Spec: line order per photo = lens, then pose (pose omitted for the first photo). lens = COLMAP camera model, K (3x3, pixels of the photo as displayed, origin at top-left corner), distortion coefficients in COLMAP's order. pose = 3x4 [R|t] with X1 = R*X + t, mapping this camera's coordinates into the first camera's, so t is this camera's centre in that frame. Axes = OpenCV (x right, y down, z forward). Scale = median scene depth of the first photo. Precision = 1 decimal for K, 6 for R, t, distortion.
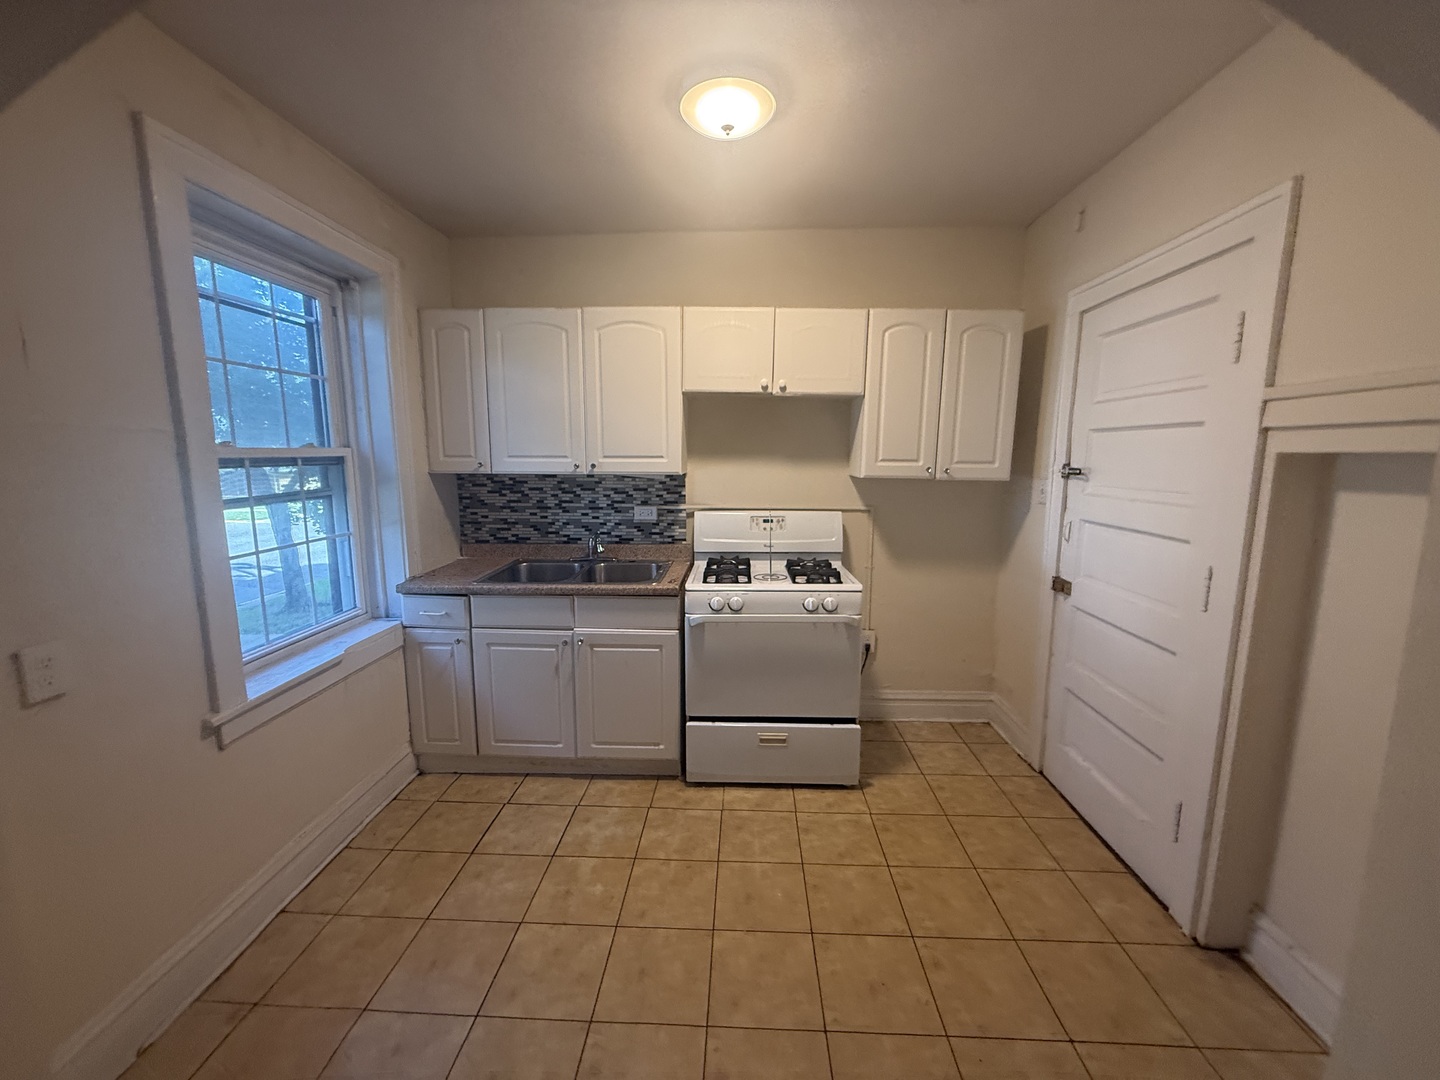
lens RADIAL K [[573.7, 0, 716.9], [0, 573.7, 537.6], [0, 0, 1]] dist [0.000363, 0.000335]
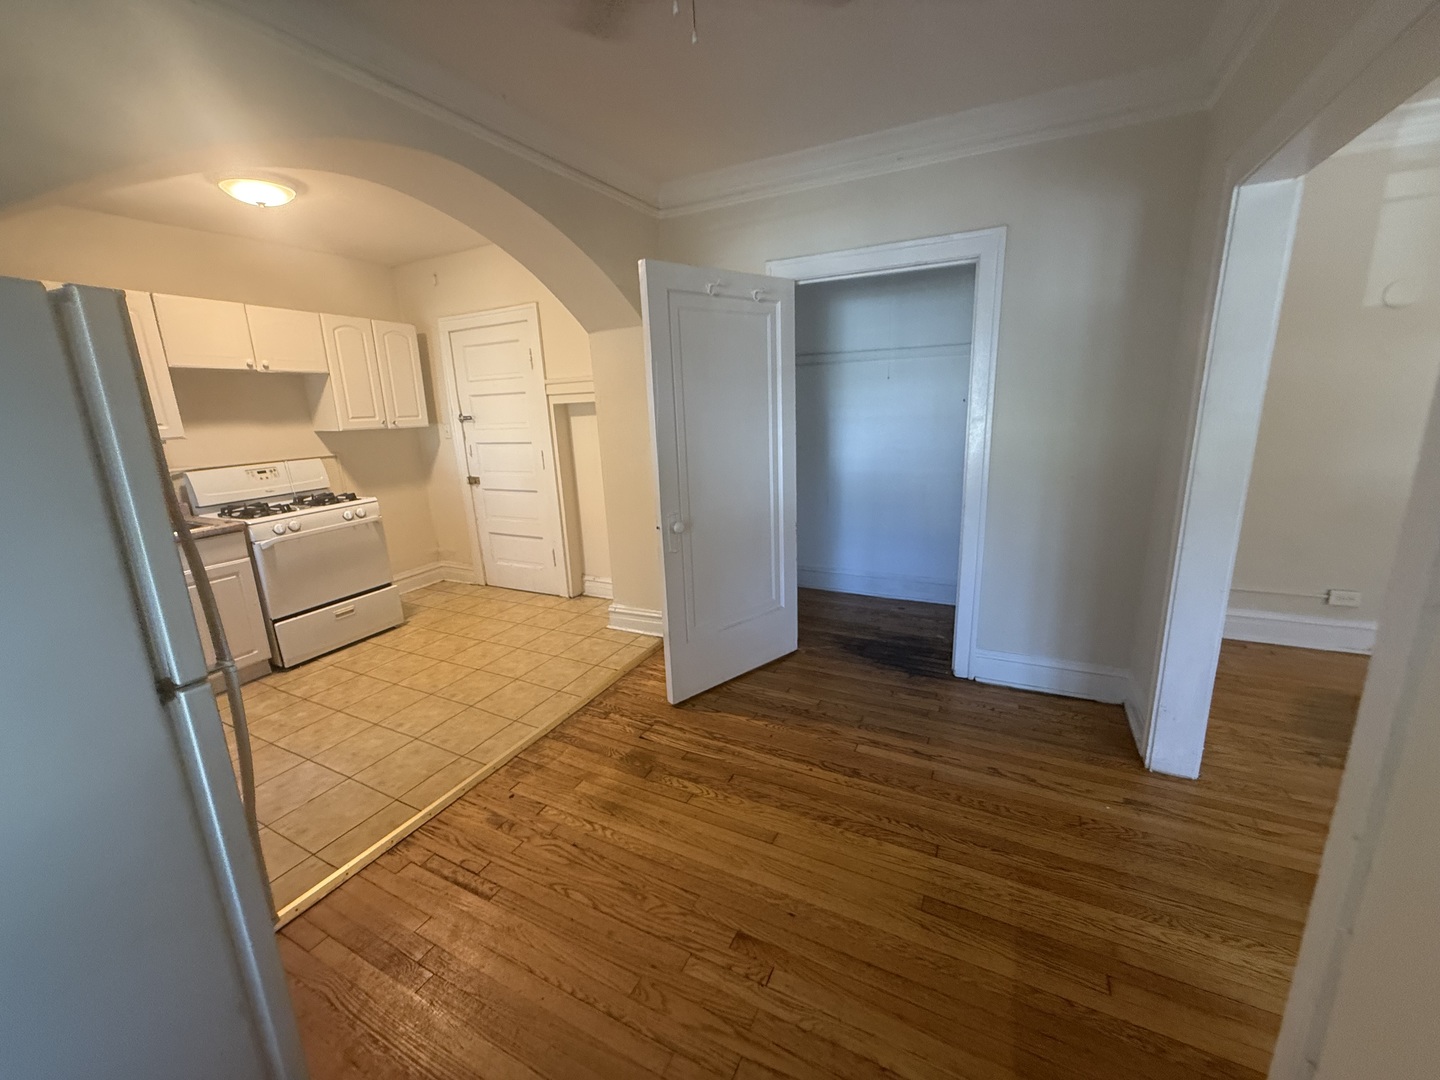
lens RADIAL K [[573.7, 0, 716.9], [0, 573.7, 537.6], [0, 0, 1]] dist [0.000363, 0.000335]
pose [[0.412816, -0.231701, 0.880850, -0.709852], [0.176786, 0.969093, 0.172061, 0.077641], [-0.893493, 0.084693, 0.441019, -0.479534]]
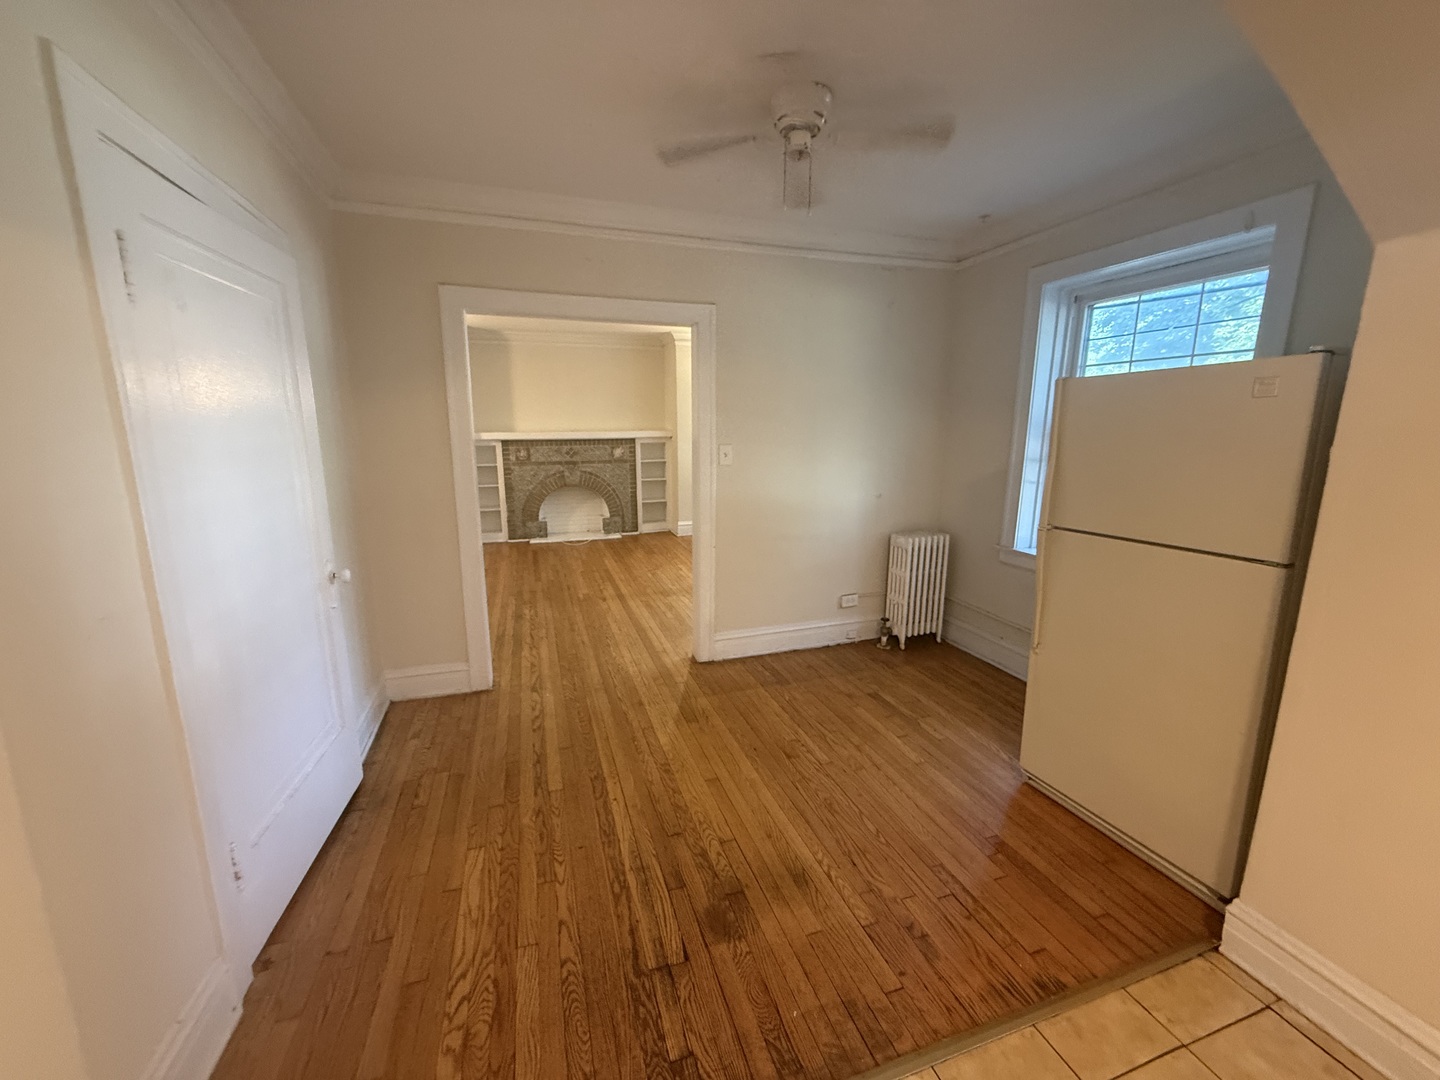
lens RADIAL K [[573.7, 0, 716.9], [0, 573.7, 537.6], [0, 0, 1]] dist [0.000363, 0.000335]
pose [[-0.934003, 0.066650, -0.350994, 0.182473], [-0.055012, 0.943897, 0.325625, -0.069512], [0.353005, 0.323443, -0.877936, 0.507614]]
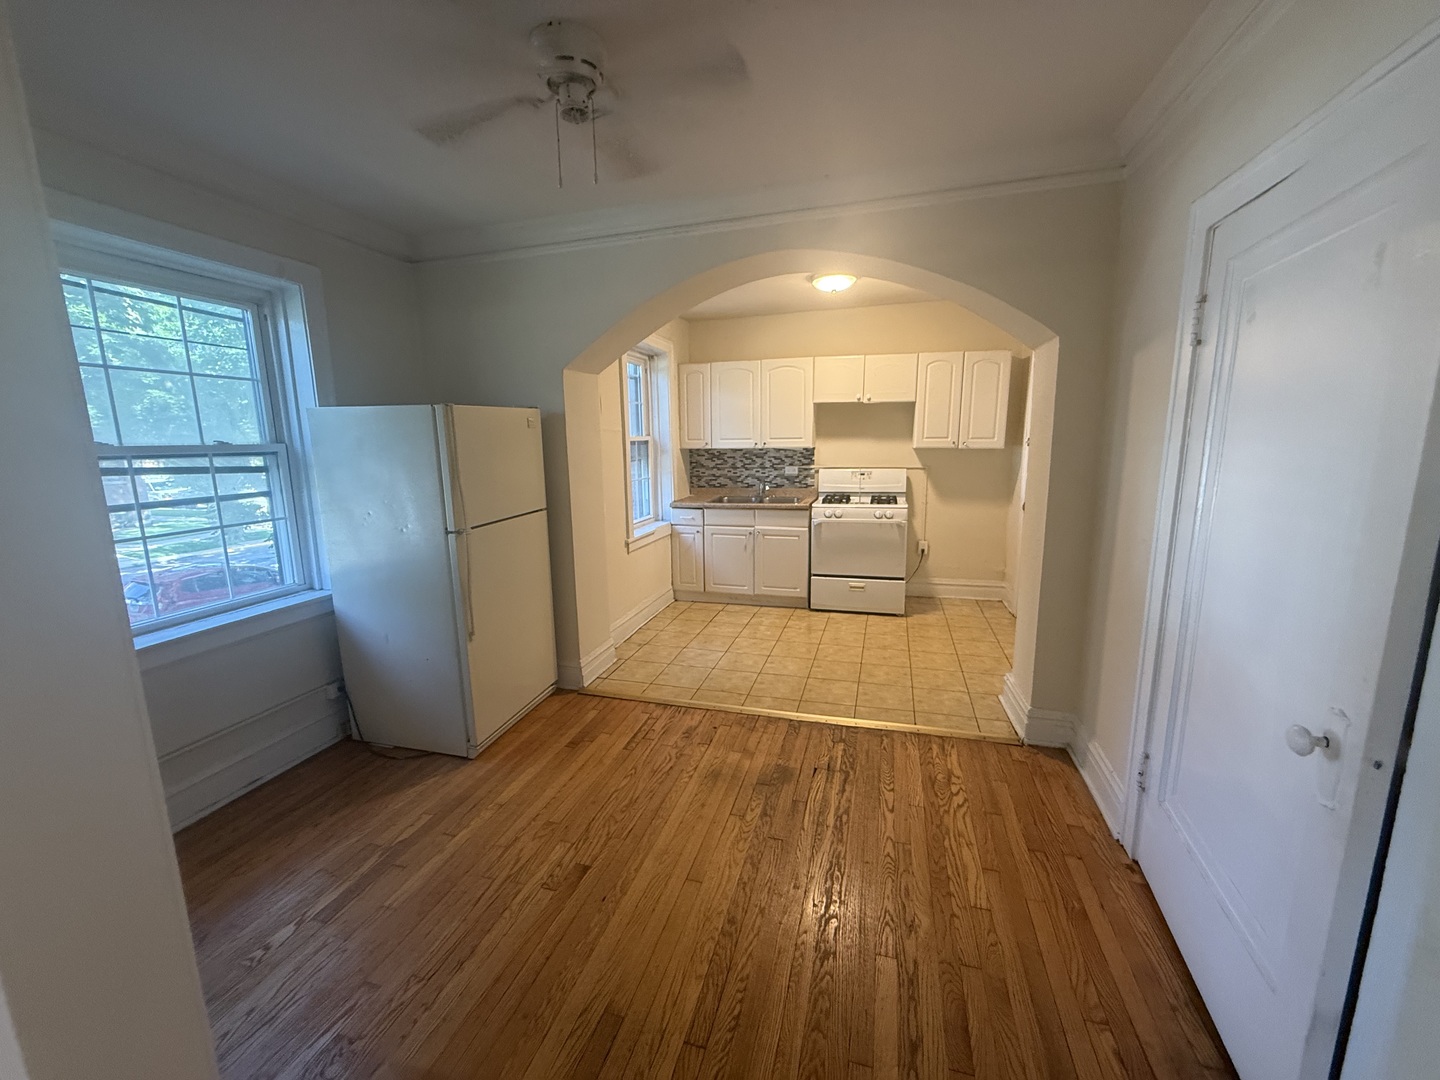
lens RADIAL K [[573.7, 0, 716.9], [0, 573.7, 537.6], [0, 0, 1]] dist [0.000363, 0.000335]
pose [[0.971460, 0.023884, -0.235997, 0.085348], [-0.017511, 0.999424, 0.029063, 0.133693], [0.236555, -0.024101, 0.971319, -0.889300]]
